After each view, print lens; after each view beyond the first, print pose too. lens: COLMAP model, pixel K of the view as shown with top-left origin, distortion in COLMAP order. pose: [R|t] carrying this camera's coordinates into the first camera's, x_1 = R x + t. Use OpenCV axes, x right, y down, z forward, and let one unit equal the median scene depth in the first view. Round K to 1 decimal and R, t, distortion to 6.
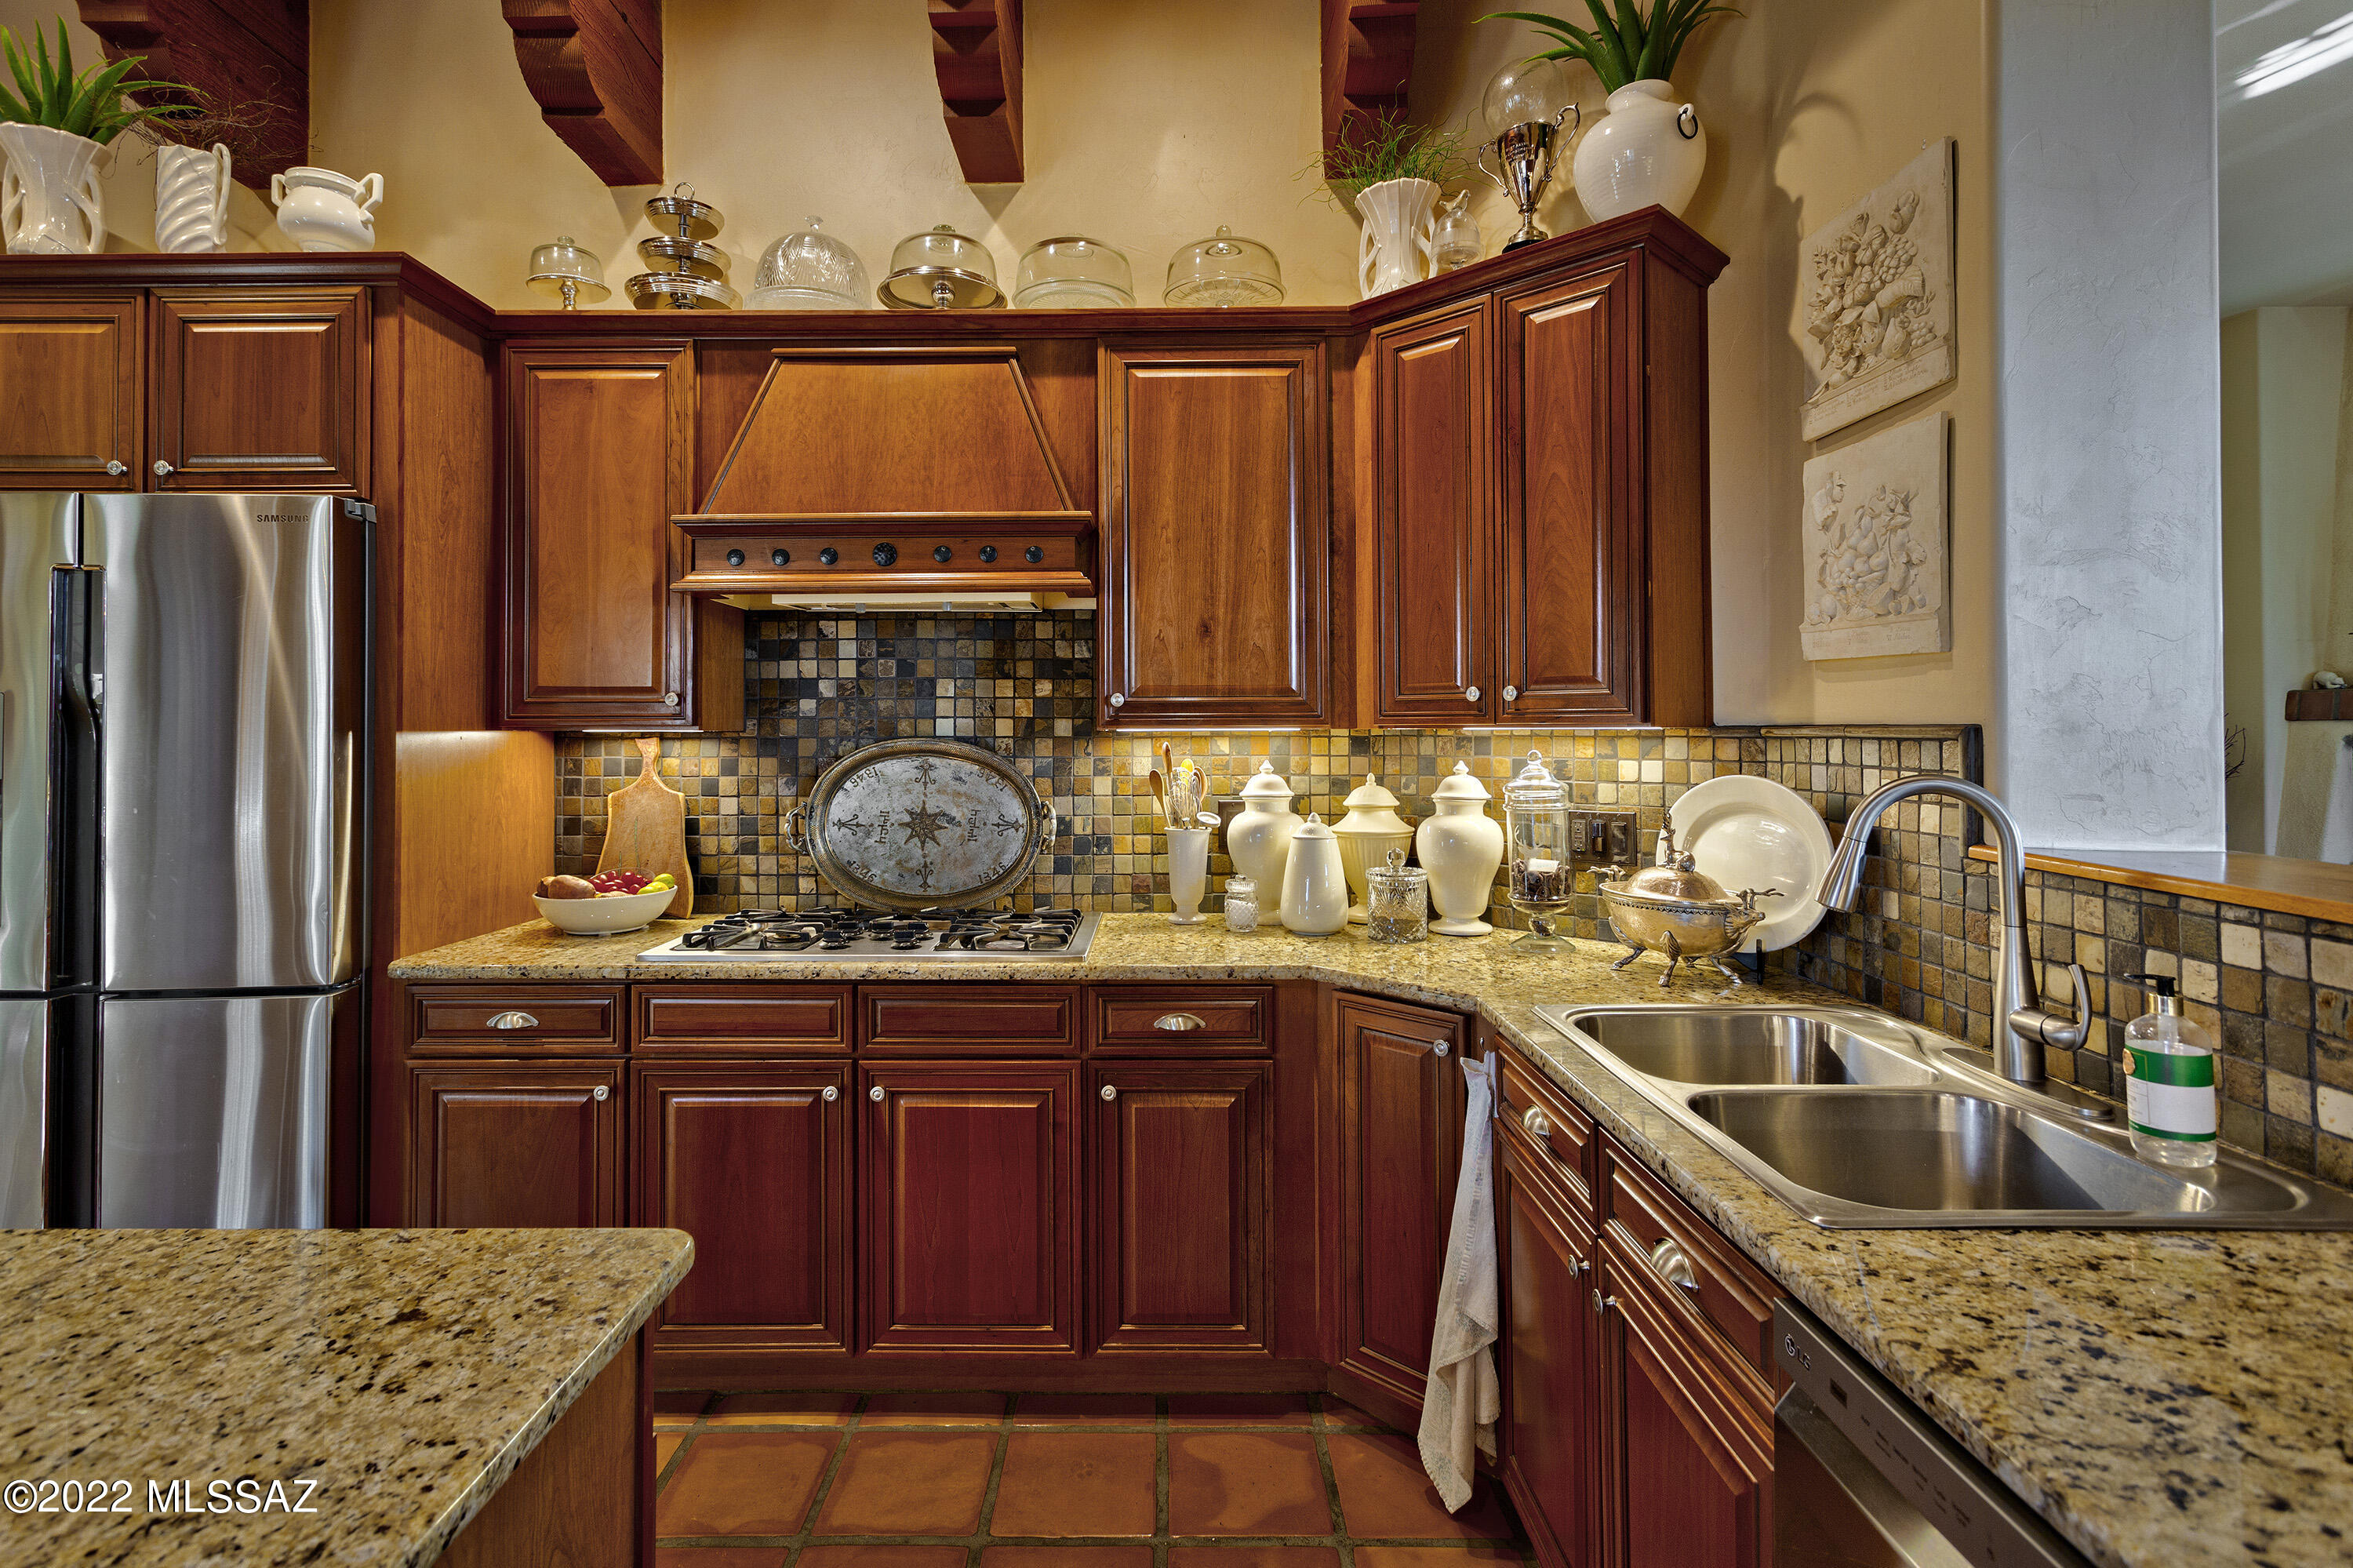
lens RADIAL K [[1146.4, 0, 1153.2], [0, 1146.4, 716.8], [0, 0, 1]] dist [0.004344, 0.001035]
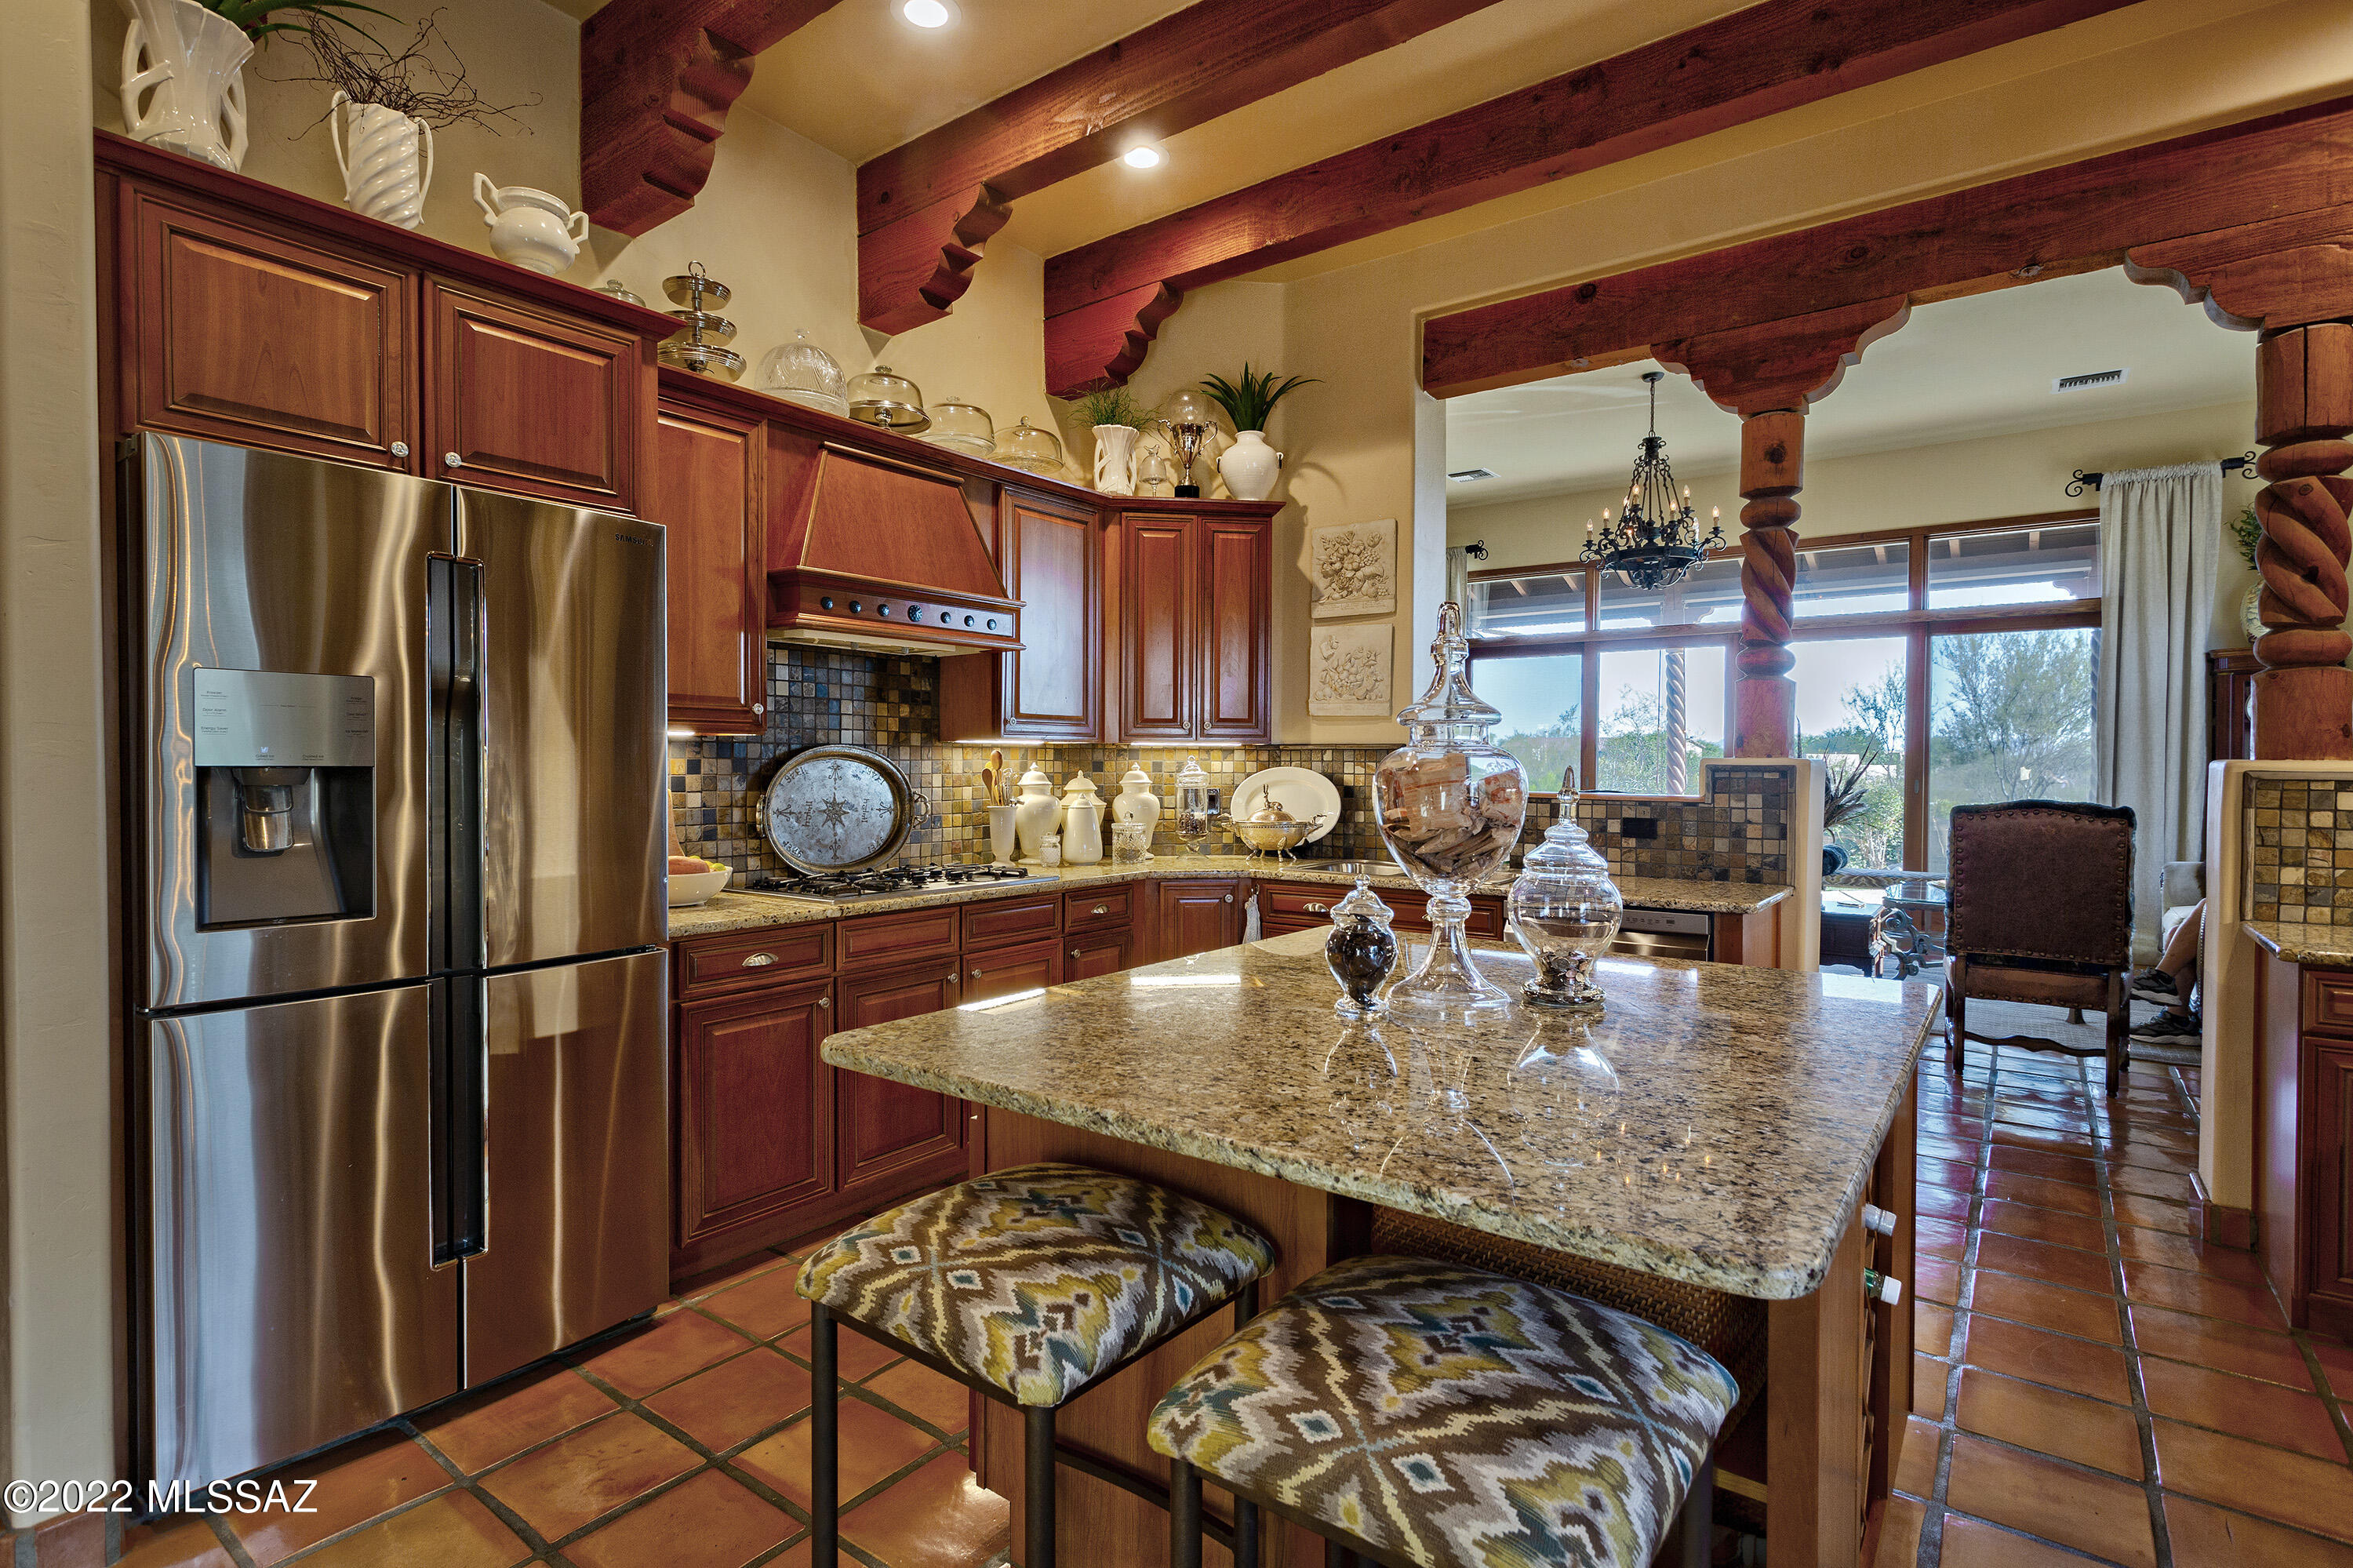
lens RADIAL K [[1146.4, 0, 1177.2], [0, 1146.4, 785.4], [0, 0, 1]] dist [0.004344, 0.001035]
pose [[0.588621, -0.010932, 0.808335, -1.061065], [-0.014853, 0.999594, 0.024335, 0.027959], [-0.808273, -0.026330, 0.588219, -0.089758]]
